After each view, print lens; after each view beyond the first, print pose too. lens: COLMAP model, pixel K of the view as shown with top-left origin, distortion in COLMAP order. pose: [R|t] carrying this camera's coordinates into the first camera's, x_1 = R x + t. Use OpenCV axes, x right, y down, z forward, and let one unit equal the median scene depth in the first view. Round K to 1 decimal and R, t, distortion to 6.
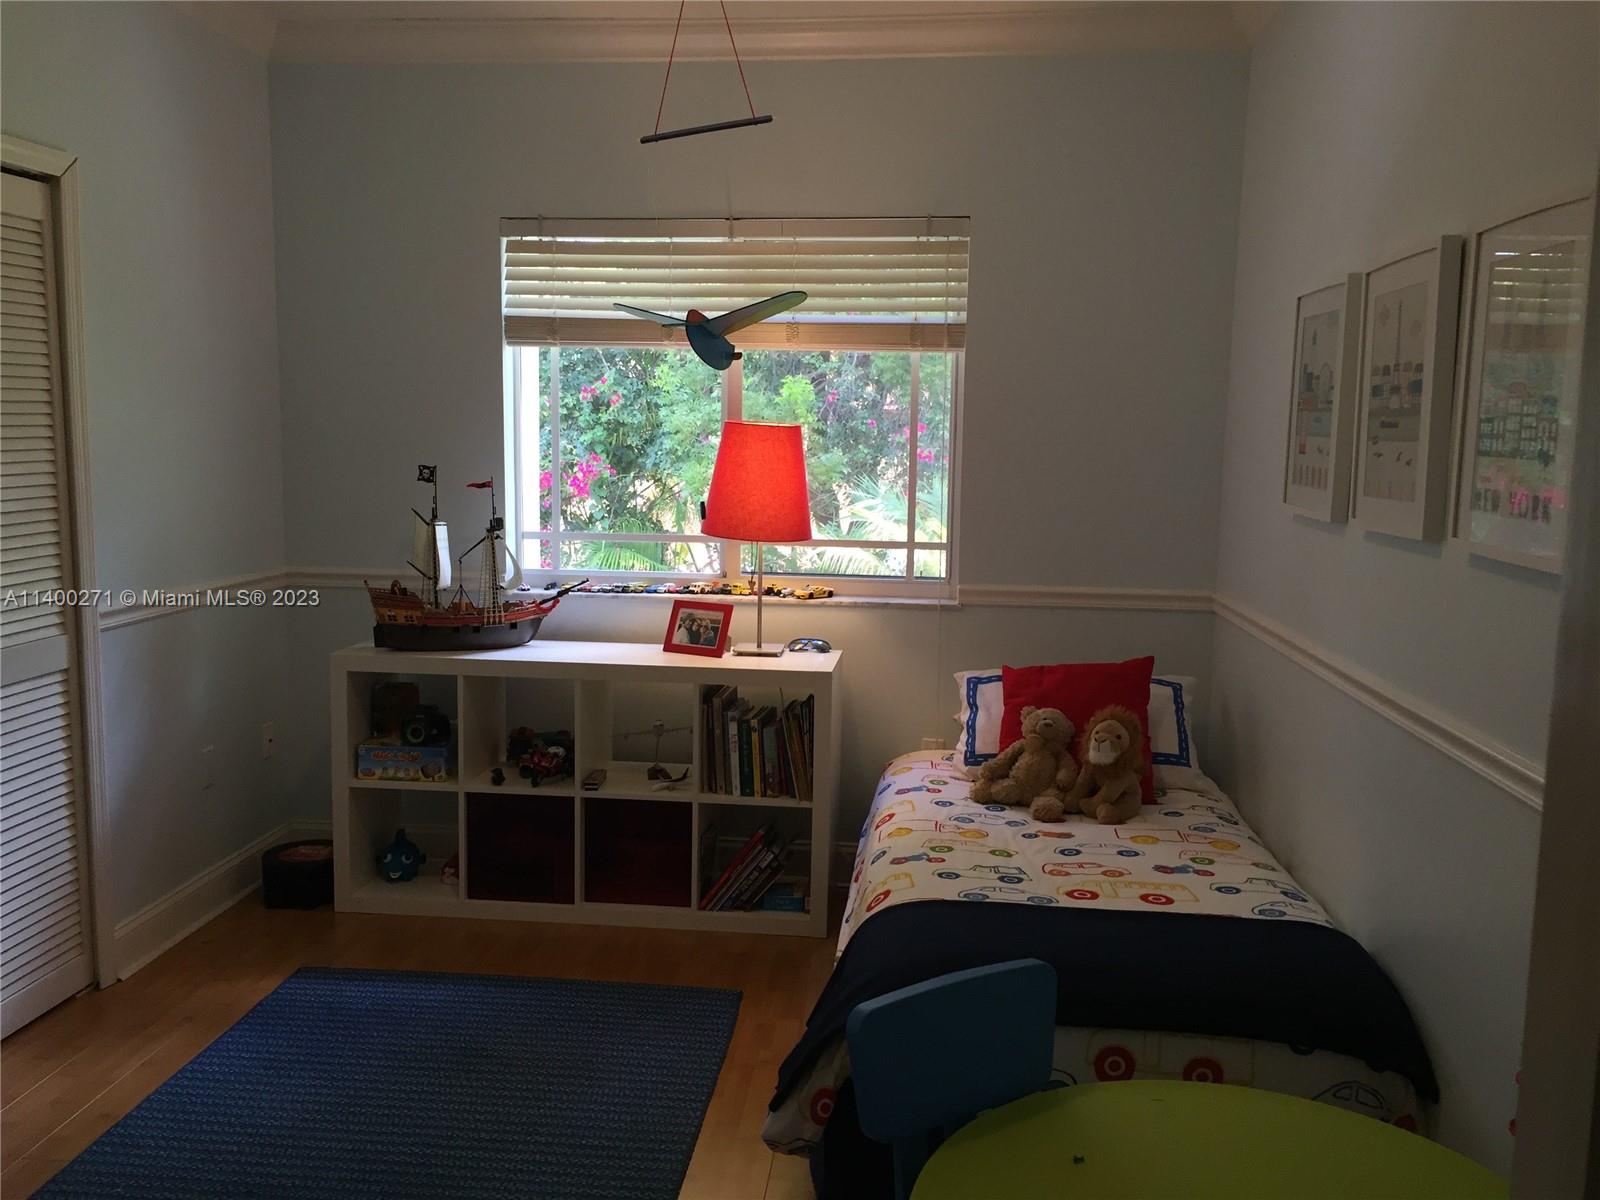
lens RADIAL K [[1357.0, 0, 802.2], [0, 1357.0, 597.7], [0, 0, 1]] dist [0.047161, -0.006699]
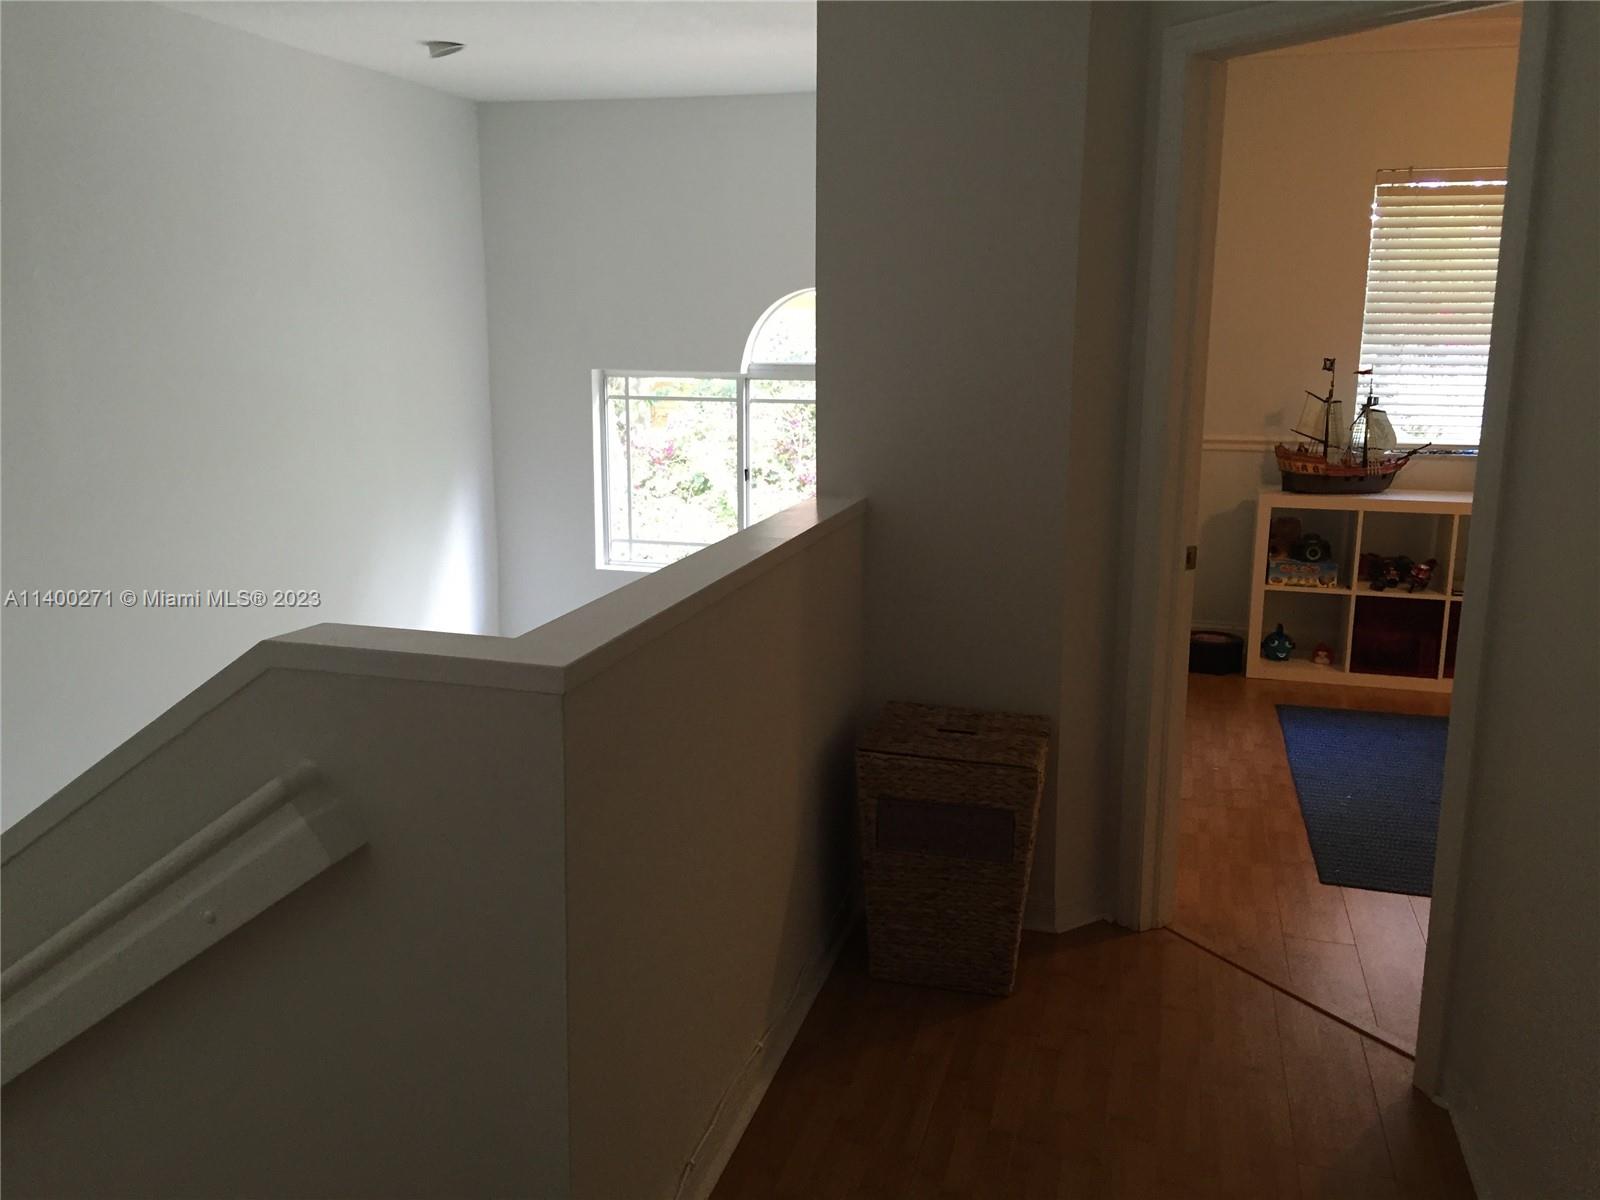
lens RADIAL K [[1357.0, 0, 797.8], [0, 1357.0, 599.2], [0, 0, 1]] dist [0.047161, -0.006699]
pose [[0.986004, 0.027287, -0.164476, -0.571853], [-0.015596, 0.997286, 0.071957, 0.054158], [0.165993, -0.068385, 0.983753, -0.463789]]
